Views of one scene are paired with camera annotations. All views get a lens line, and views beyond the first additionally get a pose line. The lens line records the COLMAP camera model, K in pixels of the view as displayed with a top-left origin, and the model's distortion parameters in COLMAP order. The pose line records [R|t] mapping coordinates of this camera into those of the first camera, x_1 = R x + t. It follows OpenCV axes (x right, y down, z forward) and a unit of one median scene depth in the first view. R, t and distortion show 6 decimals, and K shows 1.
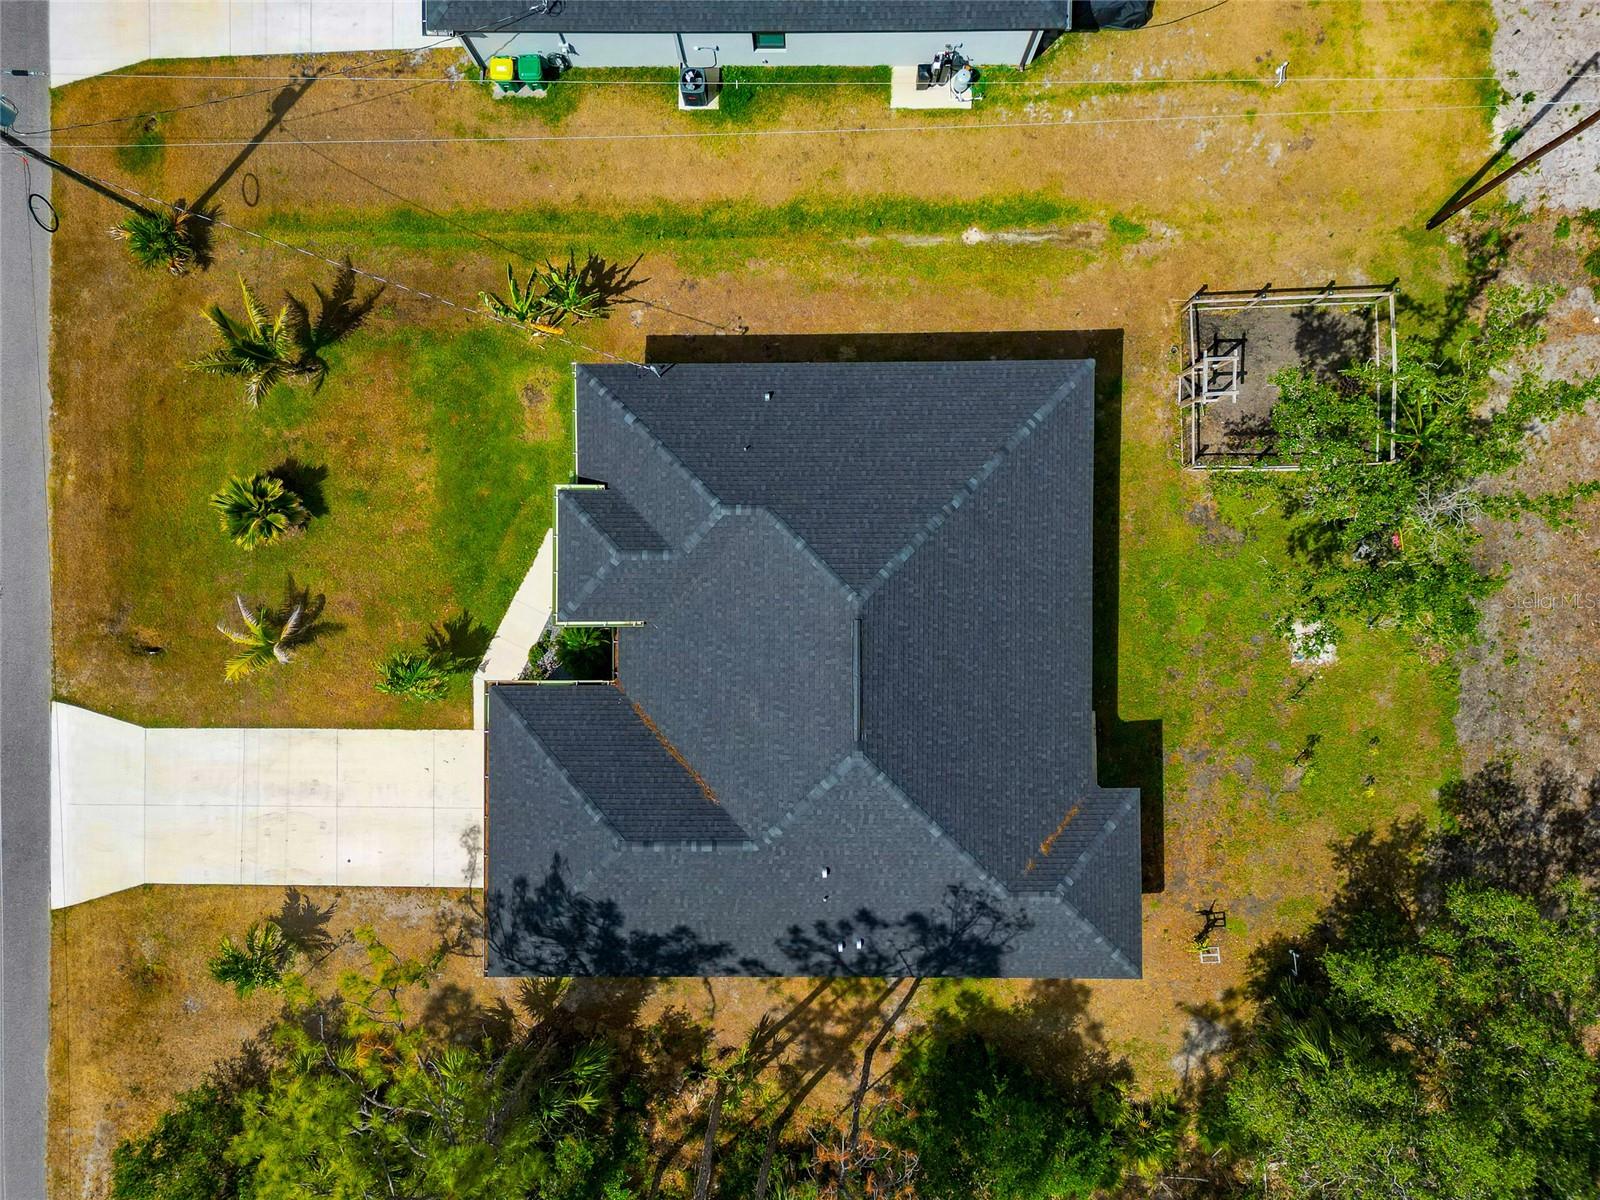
lens RADIAL K [[1316.6, 0, 848.6], [0, 1316.6, 605.1], [0, 0, 1]] dist [0.096970, -0.131194]
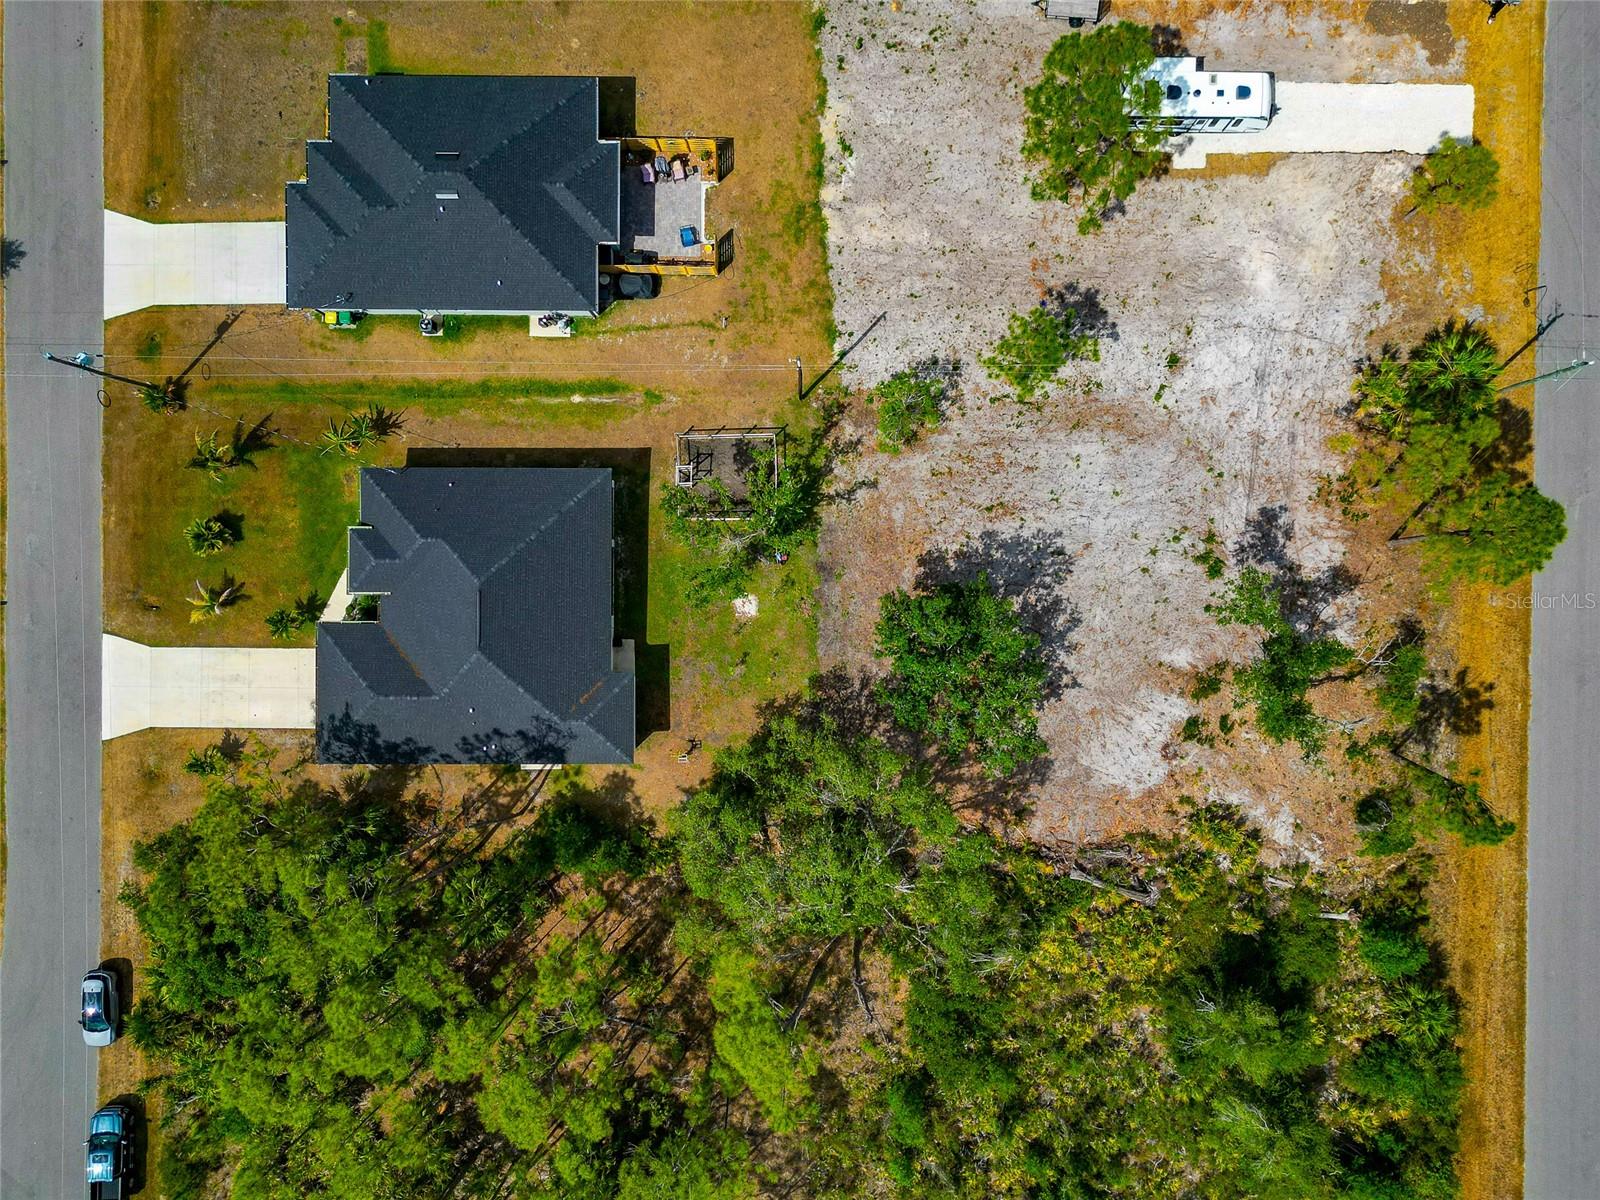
lens RADIAL K [[1316.6, 0, 848.6], [0, 1316.6, 605.1], [0, 0, 1]] dist [0.096970, -0.131194]
pose [[0.999992, 0.003895, 0.001181, 0.499199], [-0.003898, 0.999991, 0.001842, 0.023069], [-0.001173, -0.001846, 0.999998, -0.971358]]
